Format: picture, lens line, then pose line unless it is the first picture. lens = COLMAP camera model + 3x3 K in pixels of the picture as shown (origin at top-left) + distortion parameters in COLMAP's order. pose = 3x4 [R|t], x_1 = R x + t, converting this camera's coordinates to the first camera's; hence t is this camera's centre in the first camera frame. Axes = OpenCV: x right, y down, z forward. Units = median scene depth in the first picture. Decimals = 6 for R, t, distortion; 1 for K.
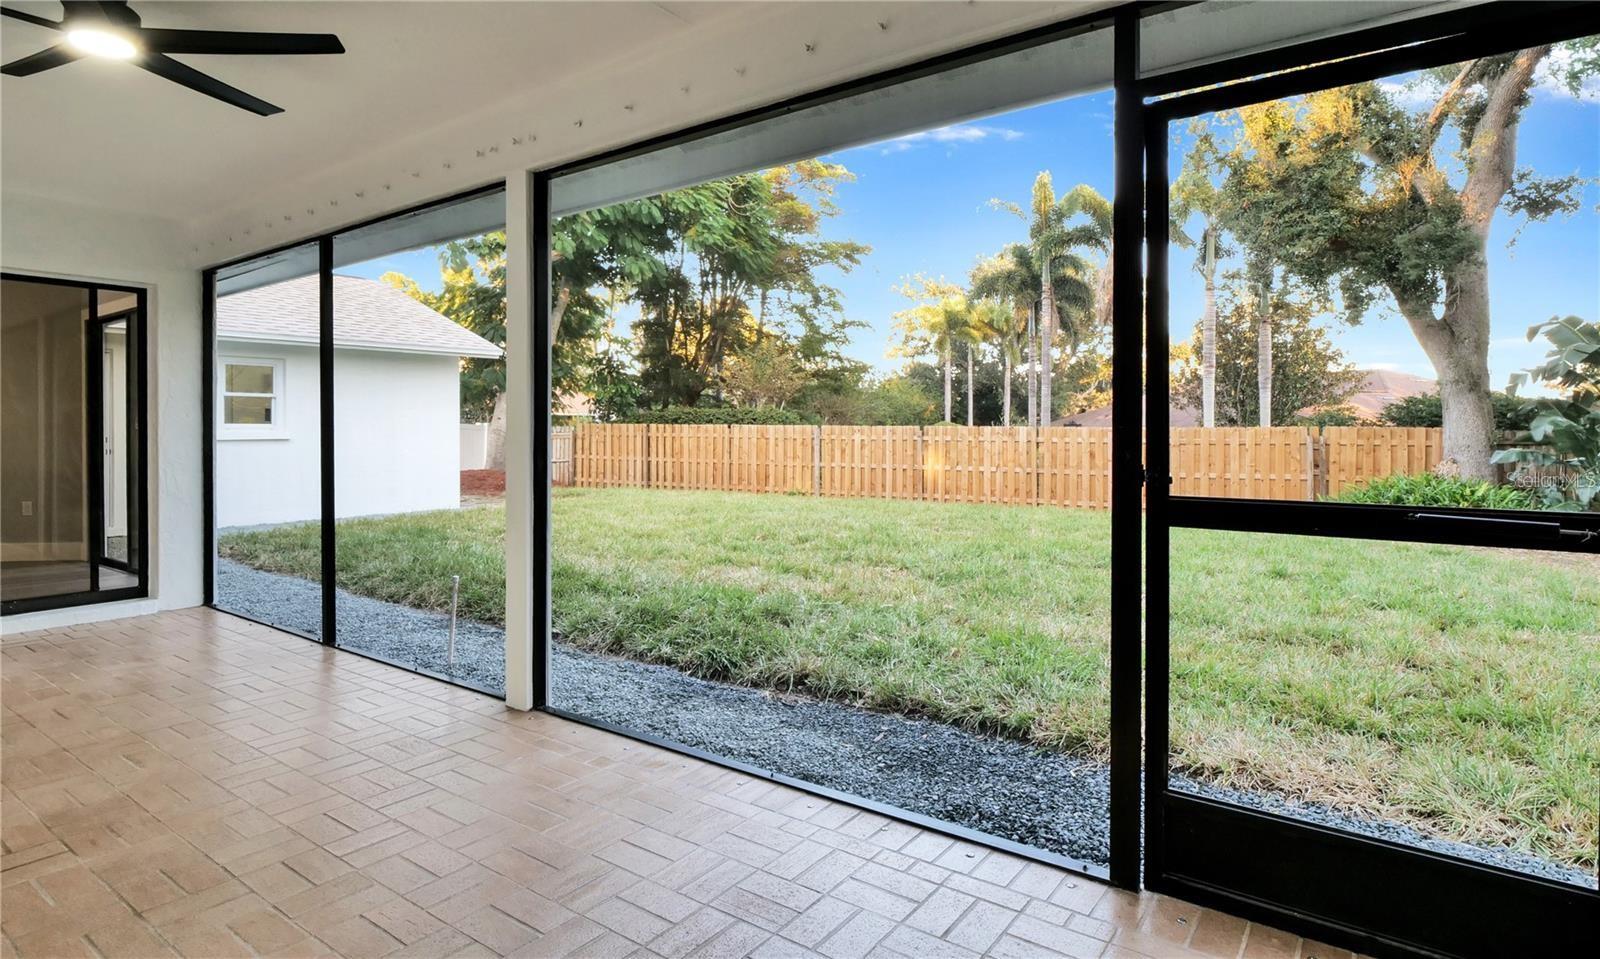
lens RADIAL K [[847.9, 0, 804.6], [0, 847.9, 483.0], [0, 0, 1]] dist [-0.001869, -0.000580]
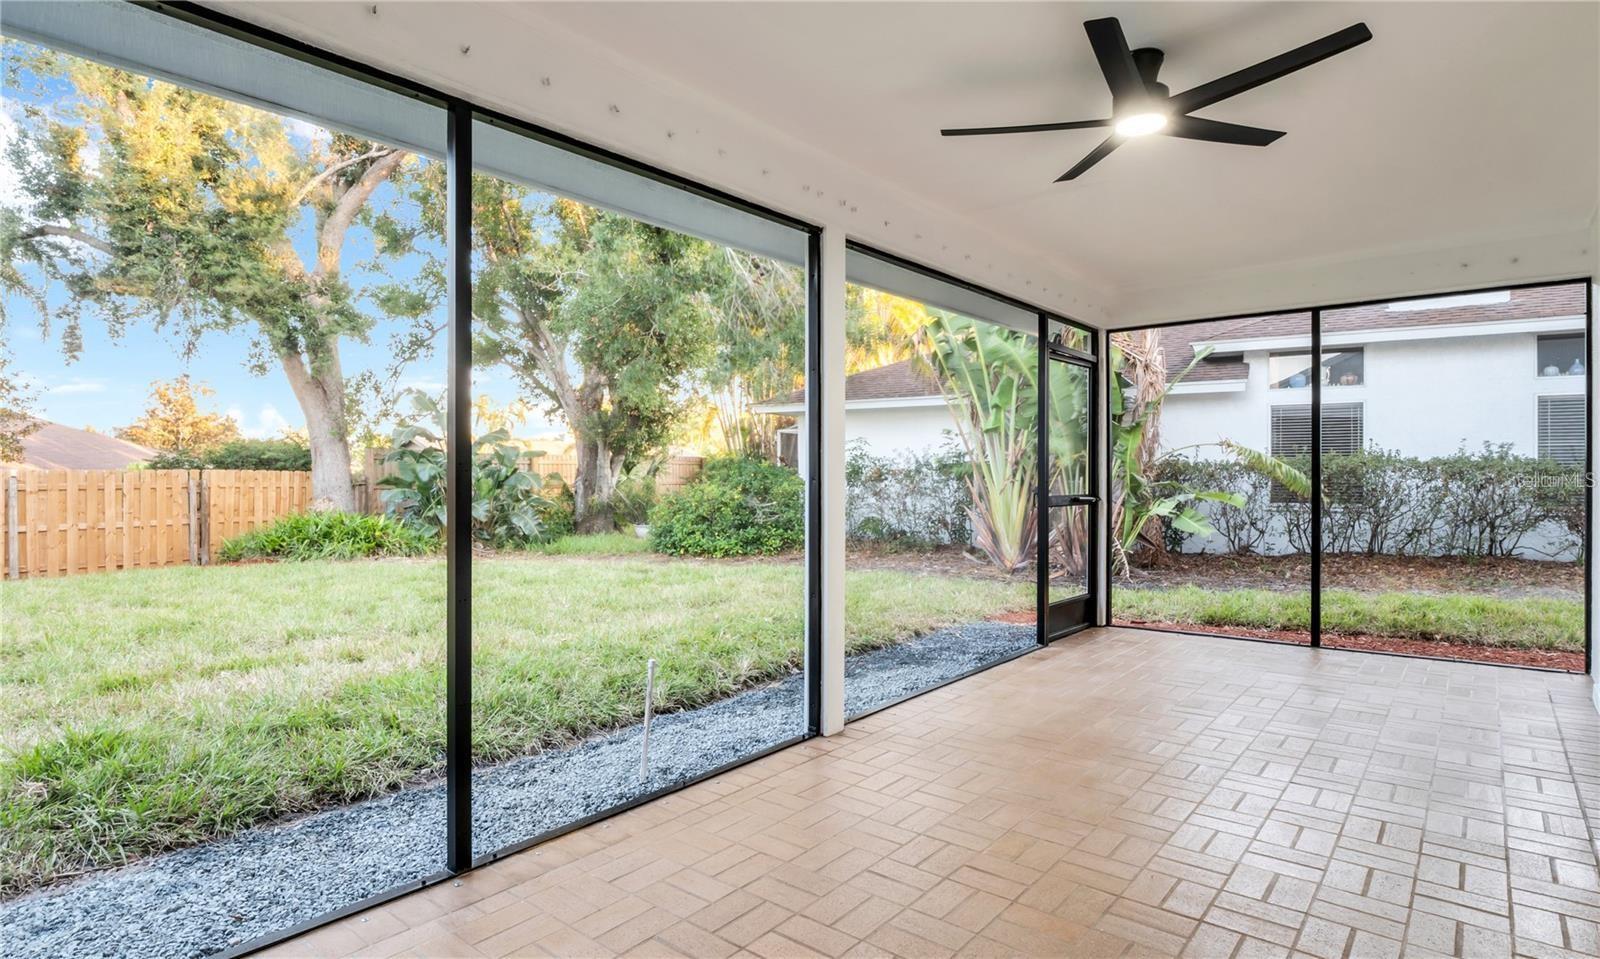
lens RADIAL K [[847.9, 0, 804.6], [0, 847.9, 483.0], [0, 0, 1]] dist [-0.001869, -0.000580]
pose [[0.073571, -0.010967, 0.997230, -0.361542], [0.061155, 0.998107, 0.006465, -0.015193], [-0.995413, 0.060510, 0.074102, 0.244117]]
